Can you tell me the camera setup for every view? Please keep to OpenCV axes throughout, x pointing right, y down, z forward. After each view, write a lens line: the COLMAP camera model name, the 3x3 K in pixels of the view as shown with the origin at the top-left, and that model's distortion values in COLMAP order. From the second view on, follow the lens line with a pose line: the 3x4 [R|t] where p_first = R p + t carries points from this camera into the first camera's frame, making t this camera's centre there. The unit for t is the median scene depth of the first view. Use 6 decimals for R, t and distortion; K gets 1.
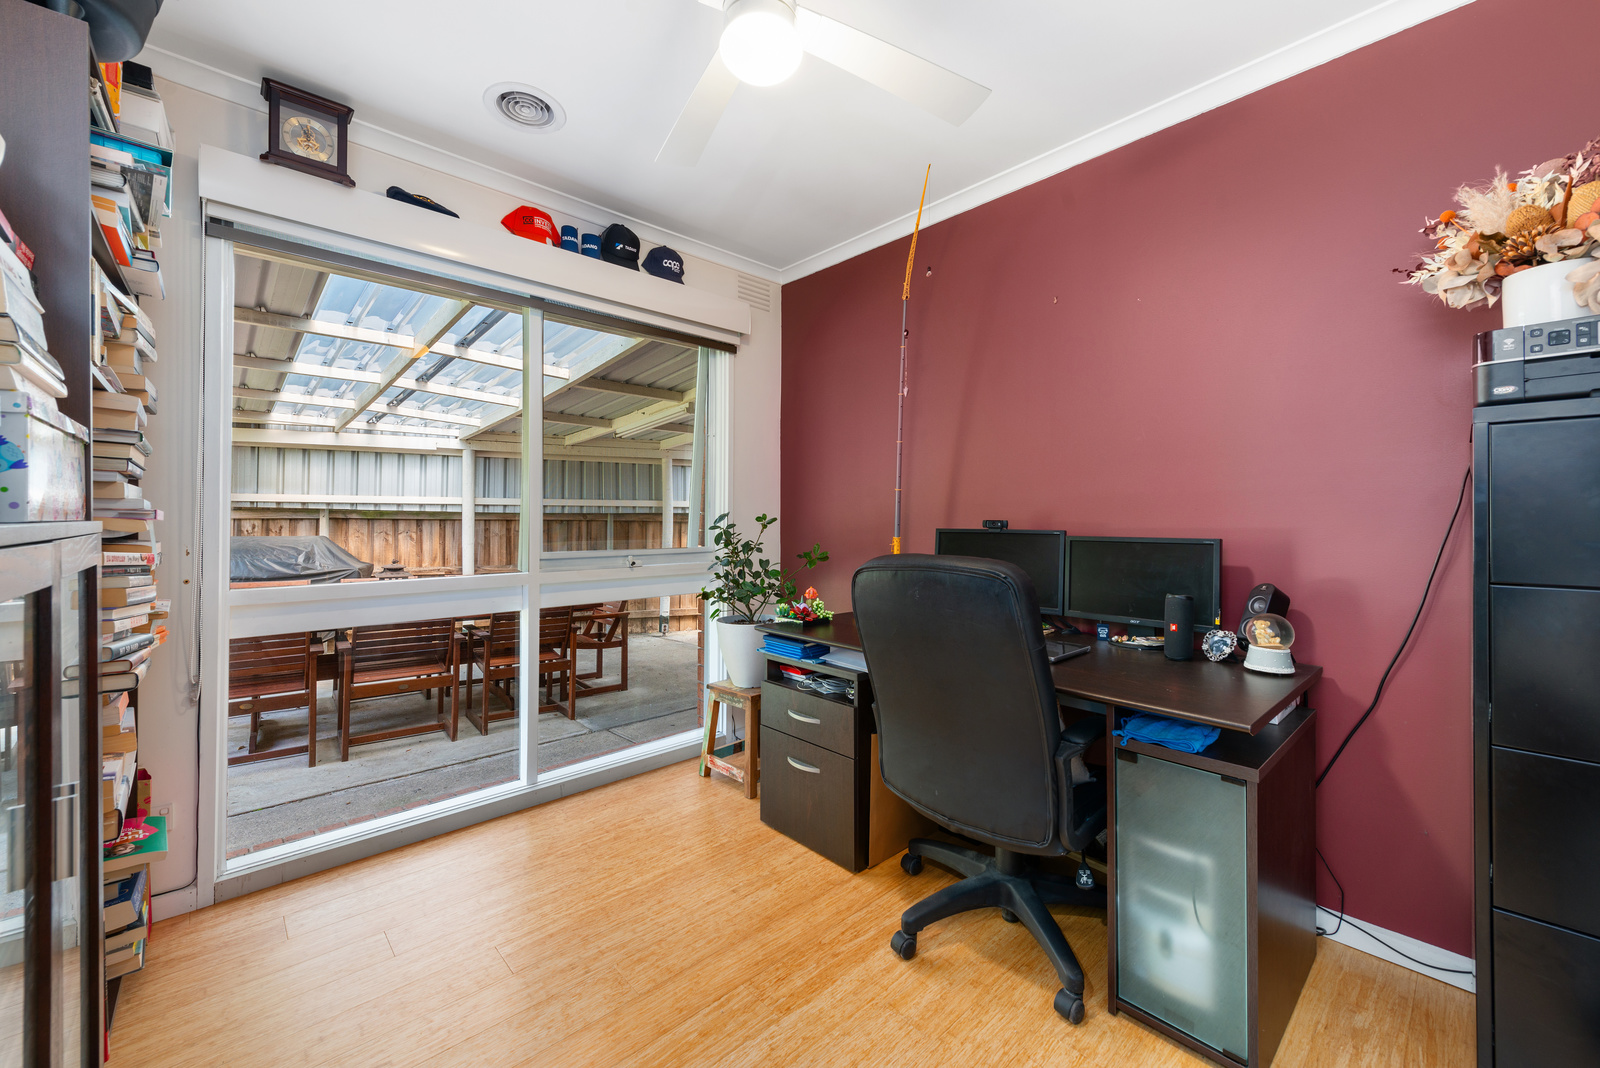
lens RADIAL K [[626.9, 0, 793.9], [0, 626.9, 526.6], [0, 0, 1]] dist [0.013065, -0.003722]
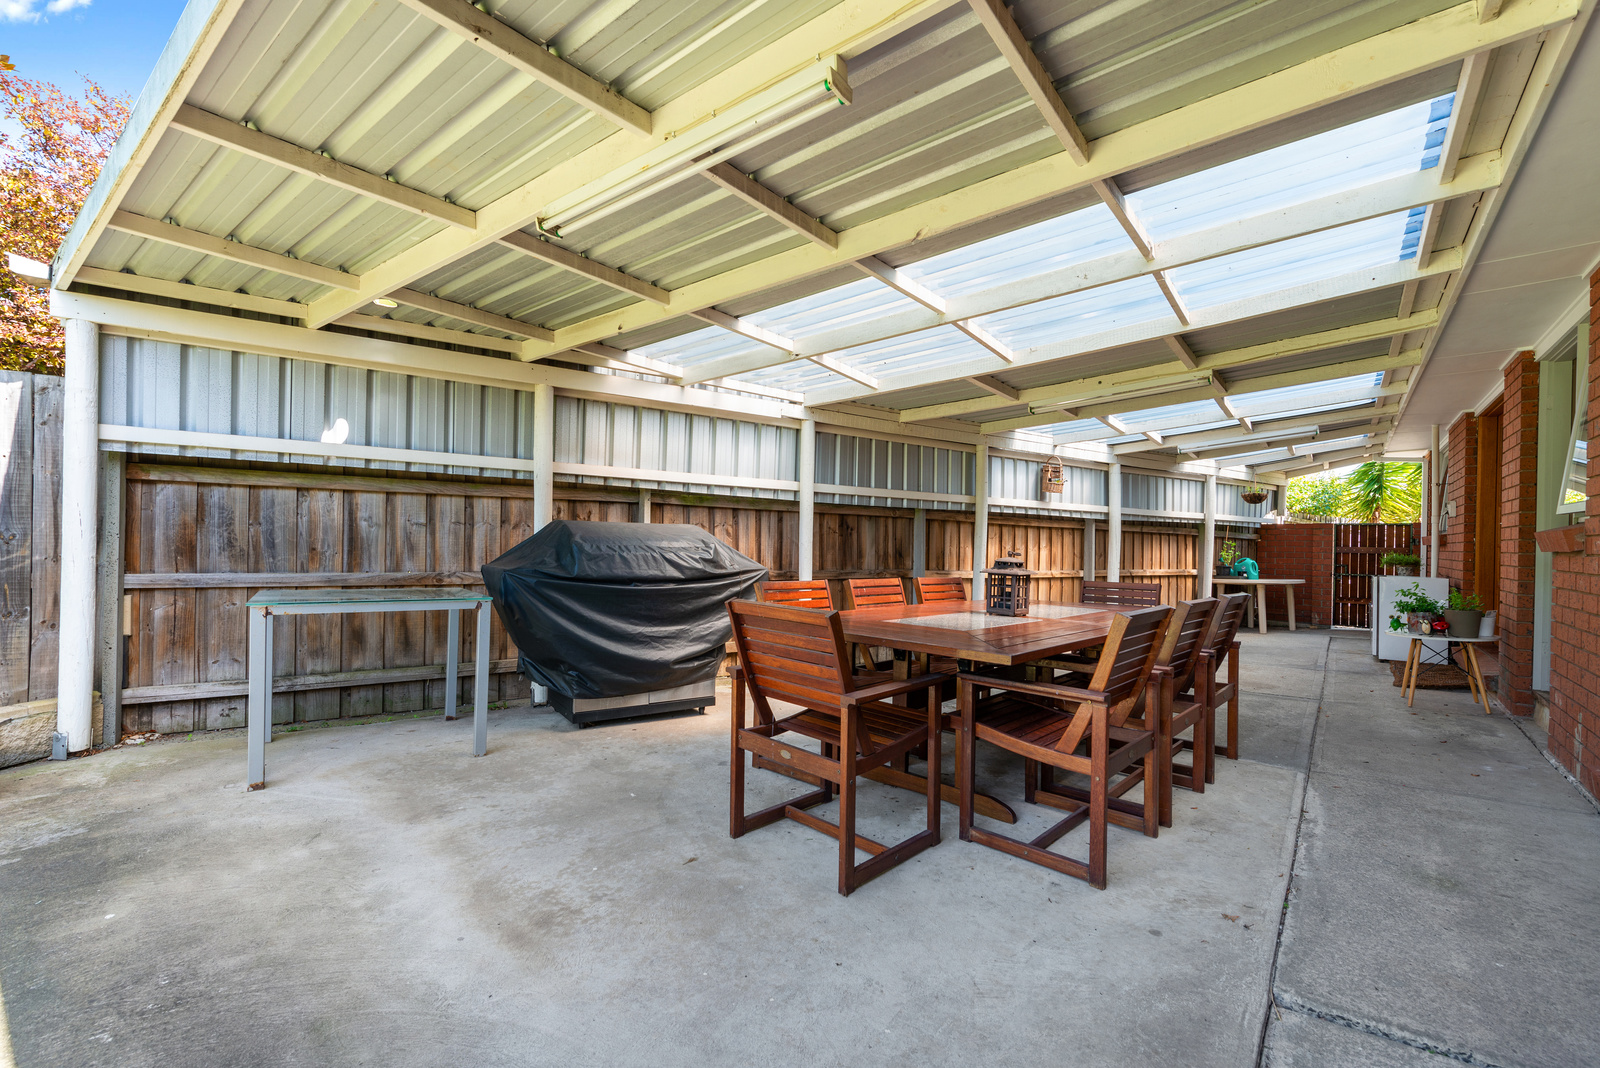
lens RADIAL K [[695.6, 0, 805.3], [0, 695.6, 539.9], [0, 0, 1]] dist [0.018798, -0.001341]
pose [[0.981037, 0.020808, 0.192702, -0.711700], [-0.019789, 0.999778, -0.007215, 0.033201], [-0.192809, 0.003264, 0.981231, 0.164050]]
